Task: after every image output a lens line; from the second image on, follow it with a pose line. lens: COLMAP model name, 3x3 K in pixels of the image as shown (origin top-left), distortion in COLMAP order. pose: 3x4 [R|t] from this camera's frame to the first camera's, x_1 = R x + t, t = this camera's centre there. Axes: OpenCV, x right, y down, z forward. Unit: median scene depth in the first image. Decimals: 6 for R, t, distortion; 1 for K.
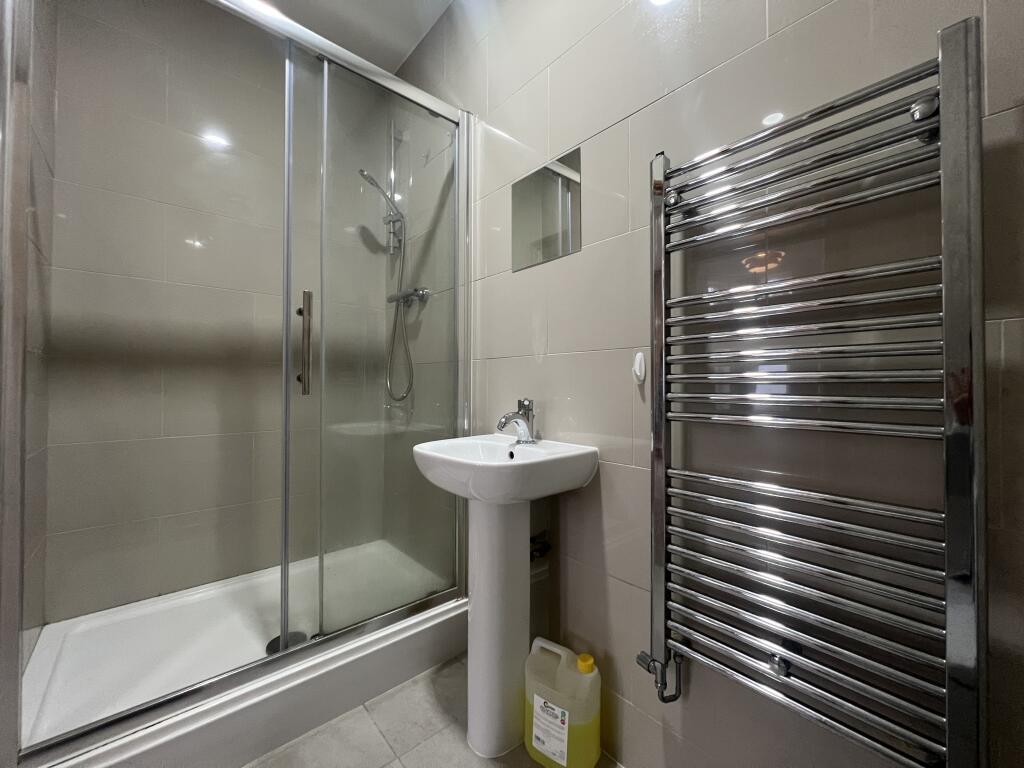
lens RADIAL K [[410.4, 0, 509.2], [0, 410.4, 382.8], [0, 0, 1]] dist [-0.000607, 0.000248]
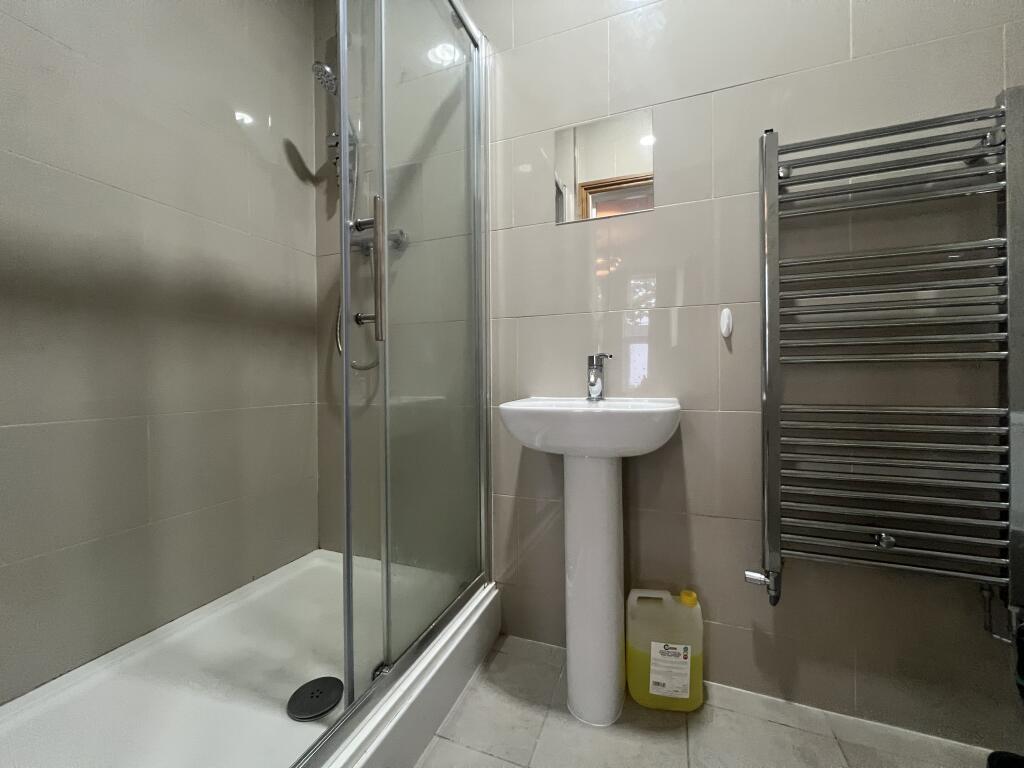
lens RADIAL K [[408.2, 0, 509.4], [0, 408.2, 382.9], [0, 0, 1]] dist [-0.001796, 0.000270]
pose [[0.883321, -0.012648, 0.468598, -0.602871], [0.005409, 0.999844, 0.016789, 0.087919], [-0.468738, -0.012296, 0.883252, 0.244271]]
